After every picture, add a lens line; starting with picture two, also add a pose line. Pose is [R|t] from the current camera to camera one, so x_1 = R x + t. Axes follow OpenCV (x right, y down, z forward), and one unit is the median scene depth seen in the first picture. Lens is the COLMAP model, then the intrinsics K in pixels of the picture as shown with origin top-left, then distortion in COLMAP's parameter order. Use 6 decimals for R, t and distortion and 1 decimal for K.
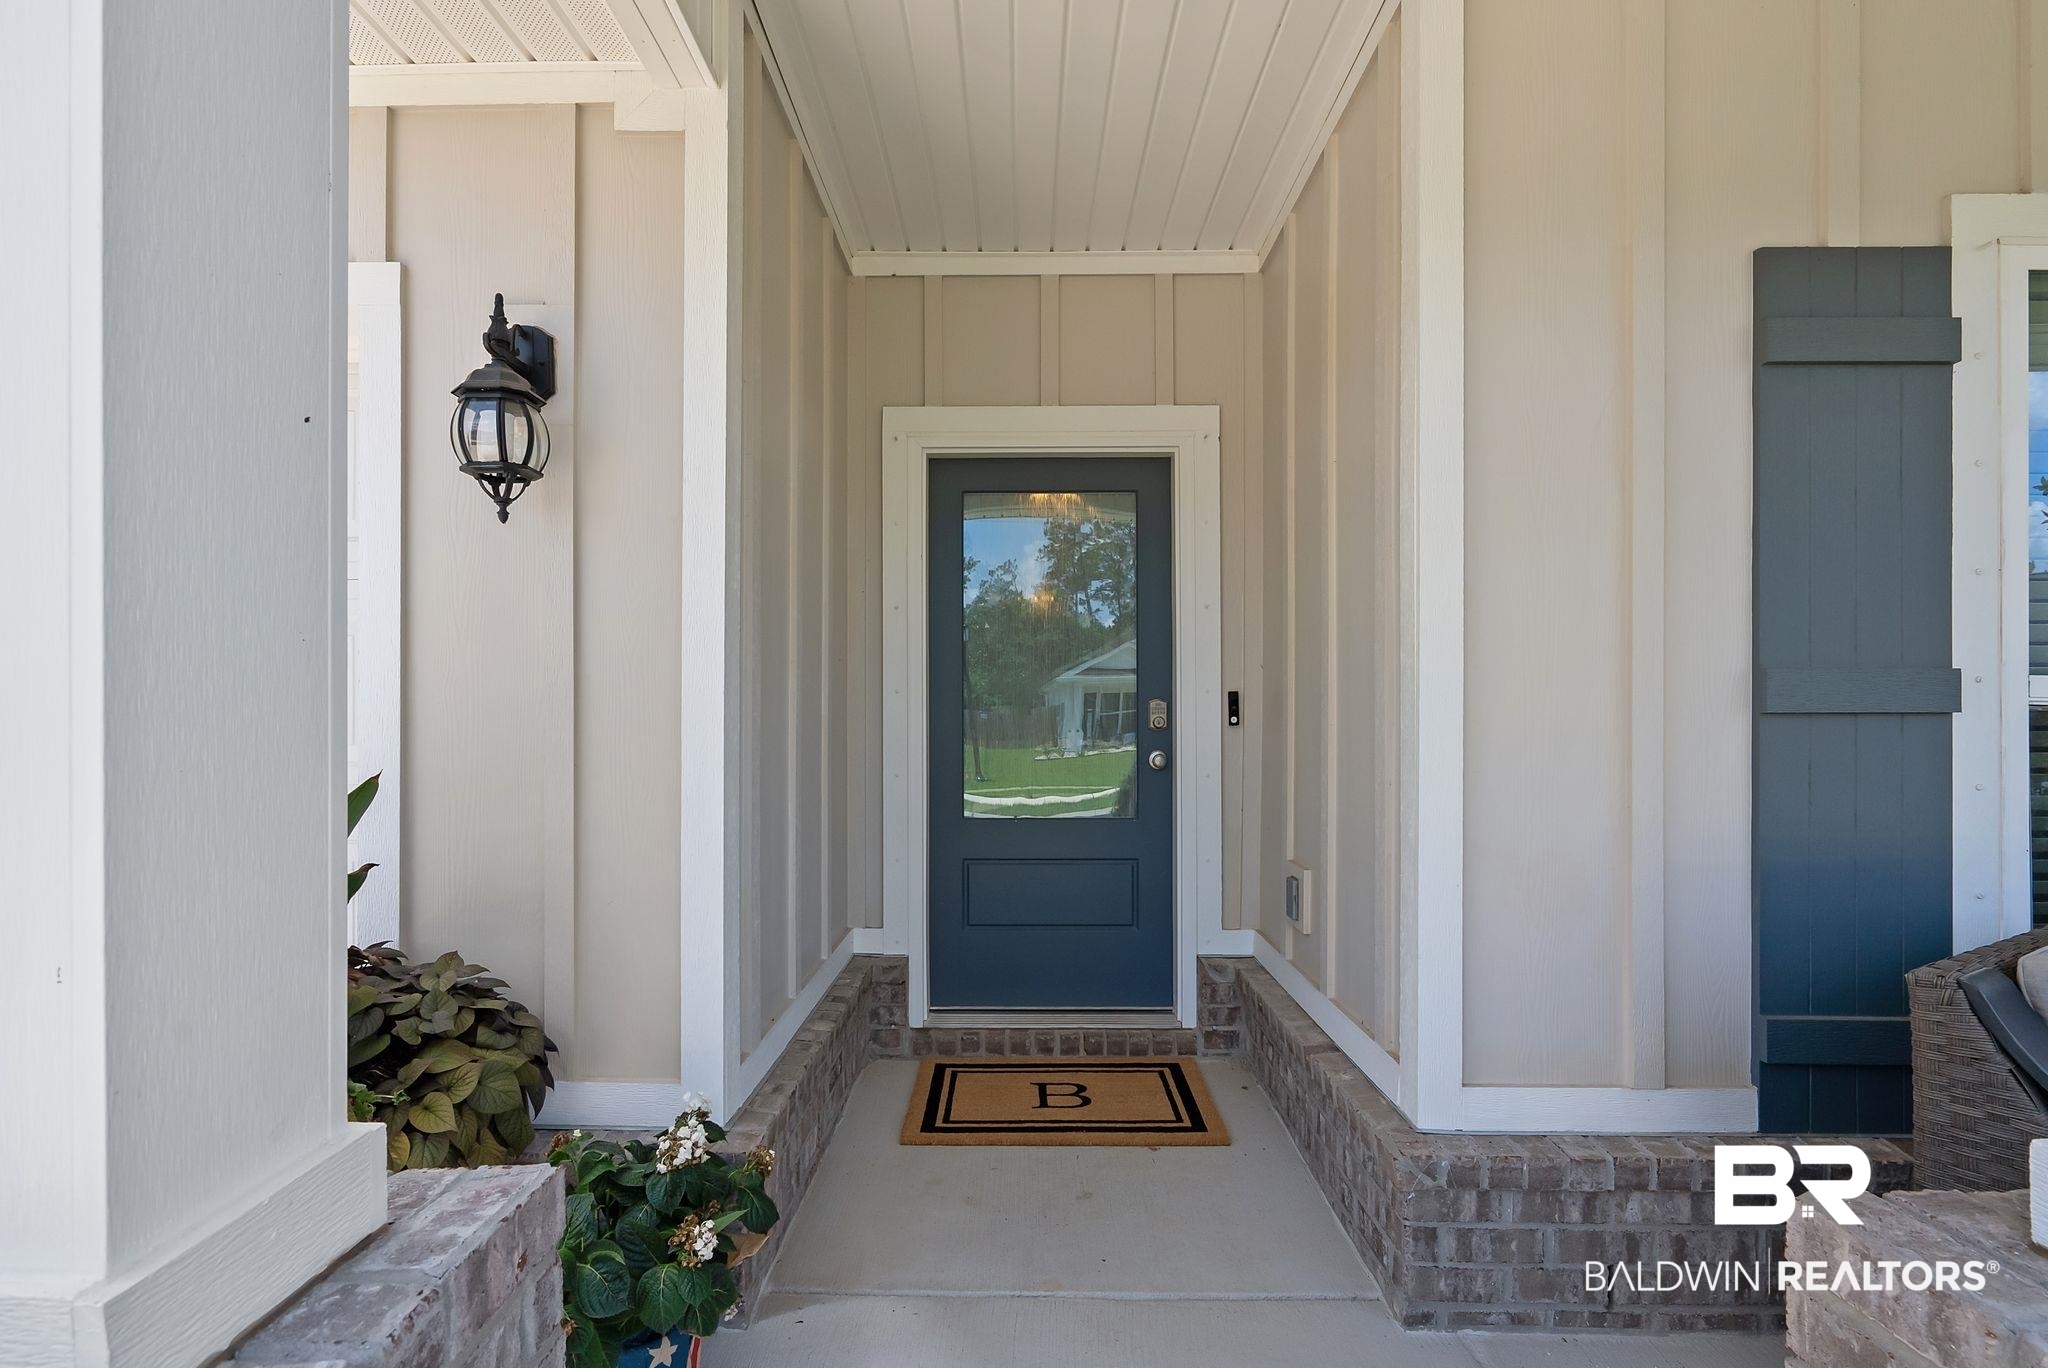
lens RADIAL K [[933.2, 0, 1020.9], [0, 933.2, 695.4], [0, 0, 1]] dist [-0.002179, 0.003446]
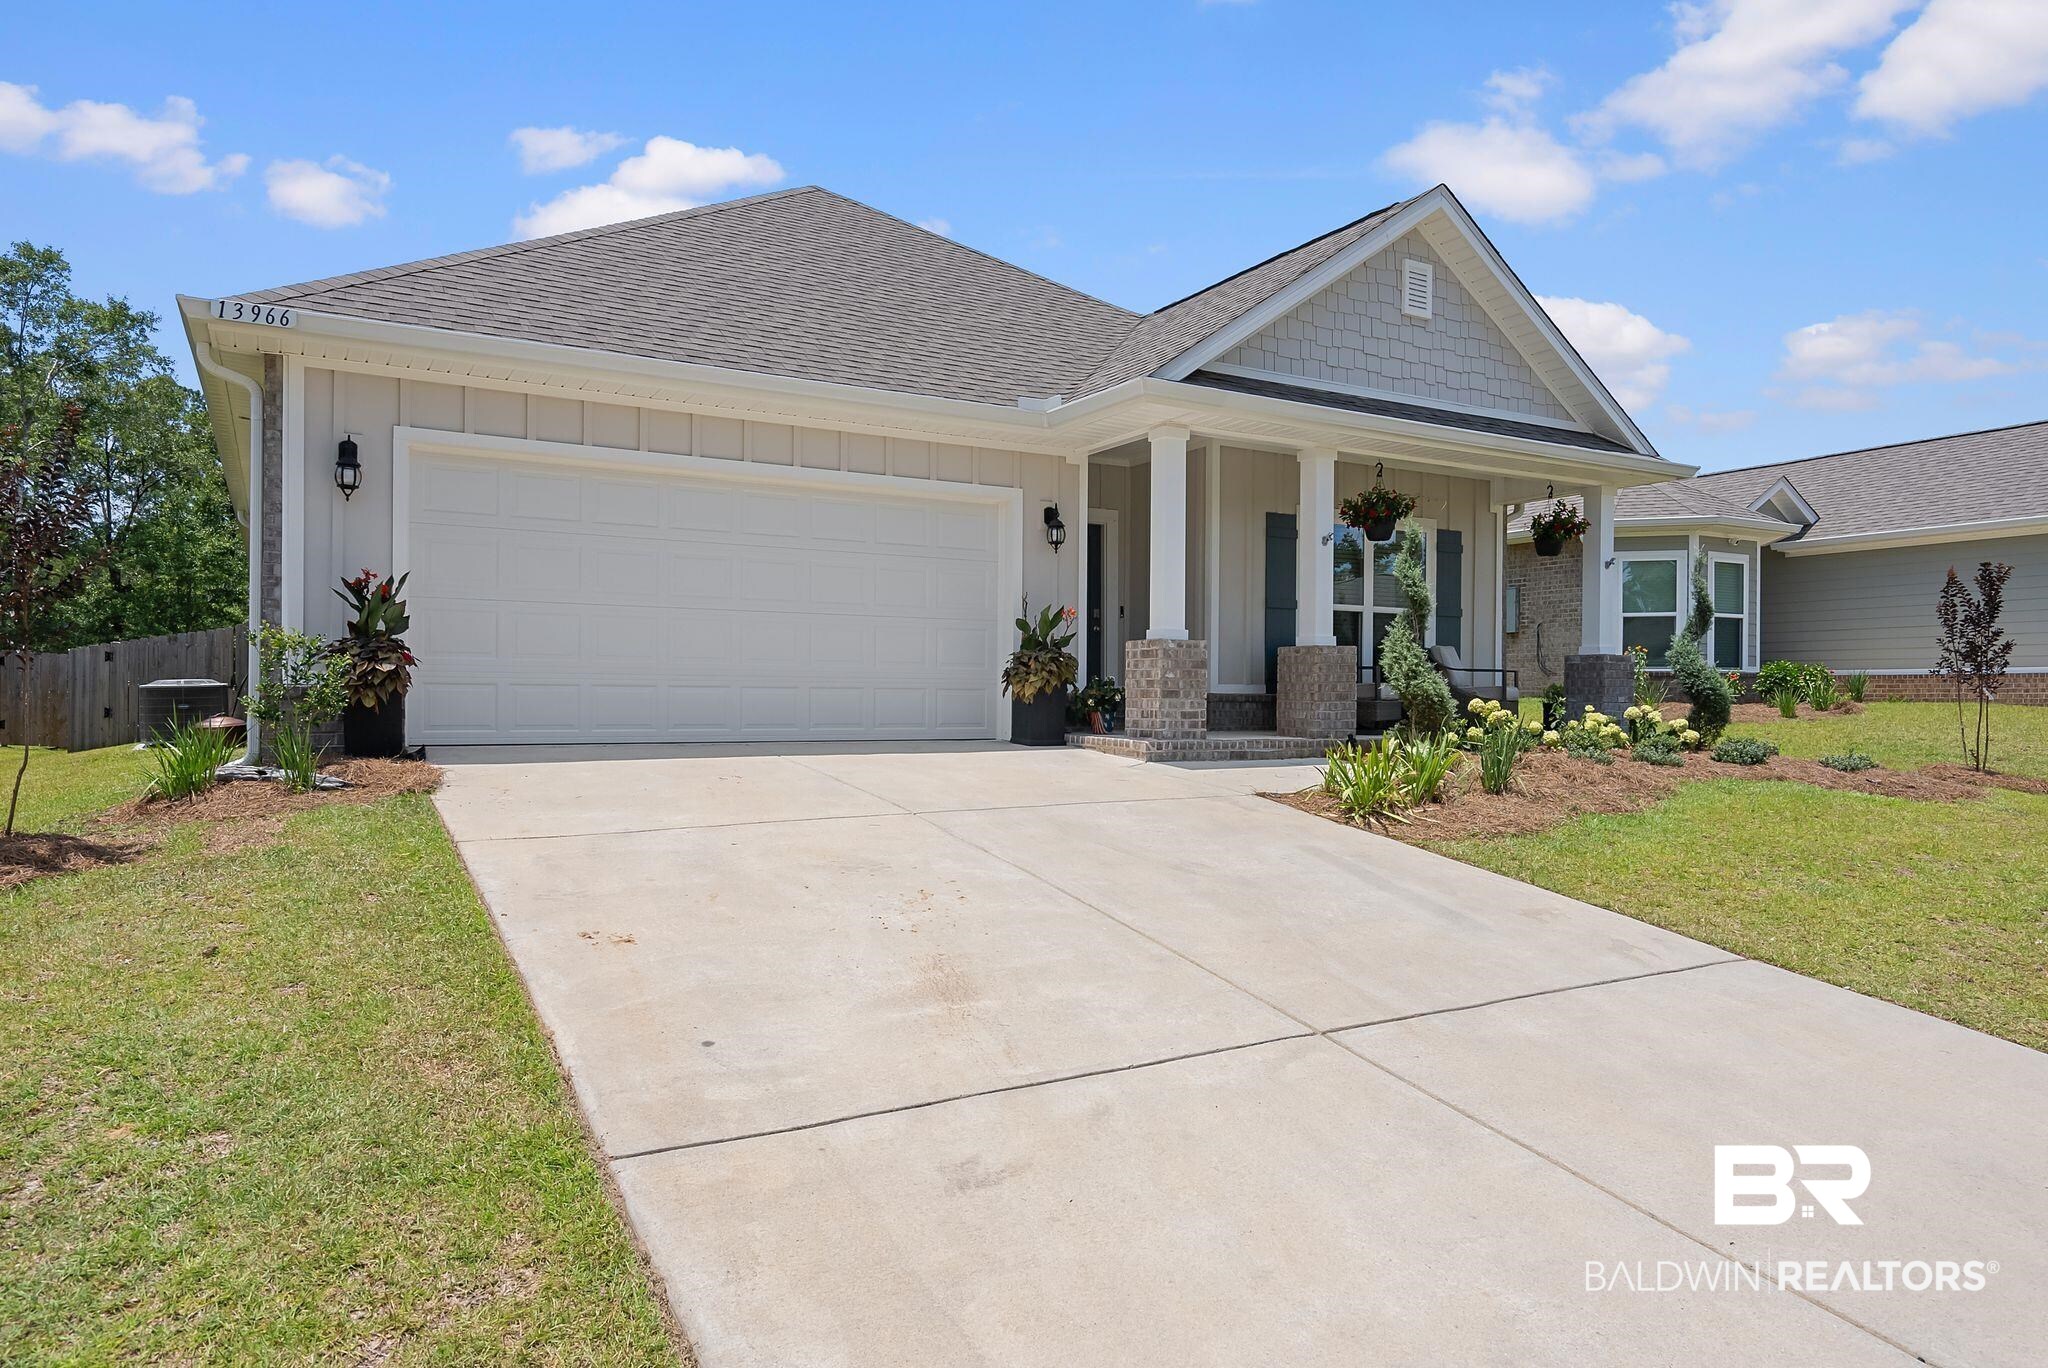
lens RADIAL K [[1274.1, 0, 1012.6], [0, 1274.1, 694.0], [0, 0, 1]] dist [0.022687, 0.001428]
pose [[0.848420, 0.004965, 0.529301, -2.205150], [-0.008600, 0.999953, 0.004405, 0.259674], [-0.529254, -0.008289, 0.848423, -2.261199]]
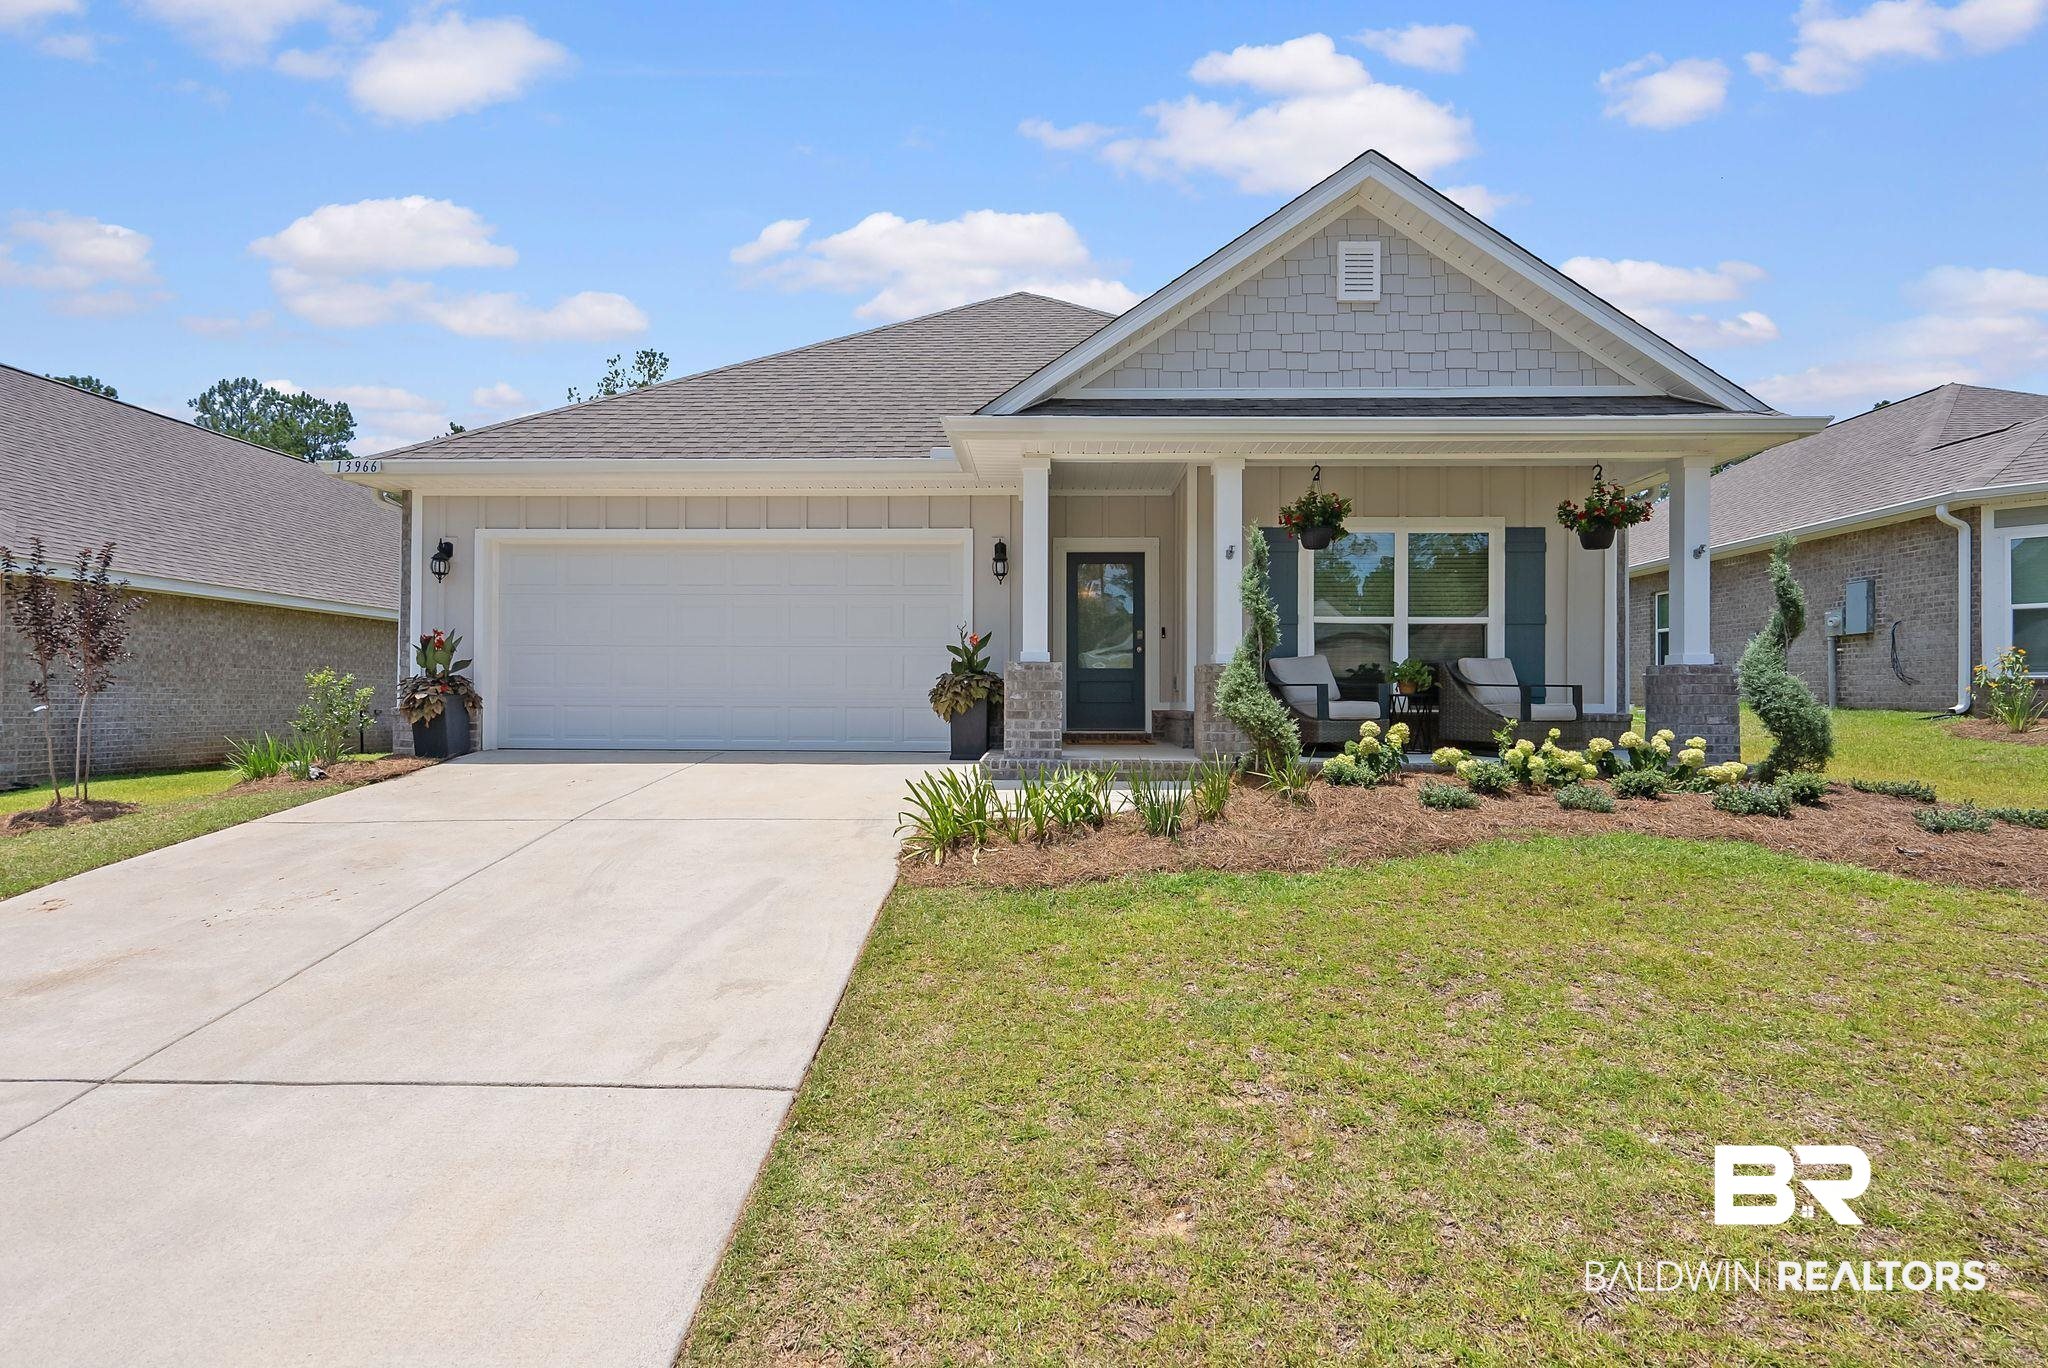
lens RADIAL K [[988.8, 0, 1024.0], [0, 988.8, 684.0], [0, 0, 1]] dist [0.011831, 0.000399]
pose [[0.999867, 0.002511, 0.016093, -0.297184], [-0.002389, 0.999968, -0.007574, 0.212184], [-0.016112, 0.007535, 0.999842, -2.329141]]
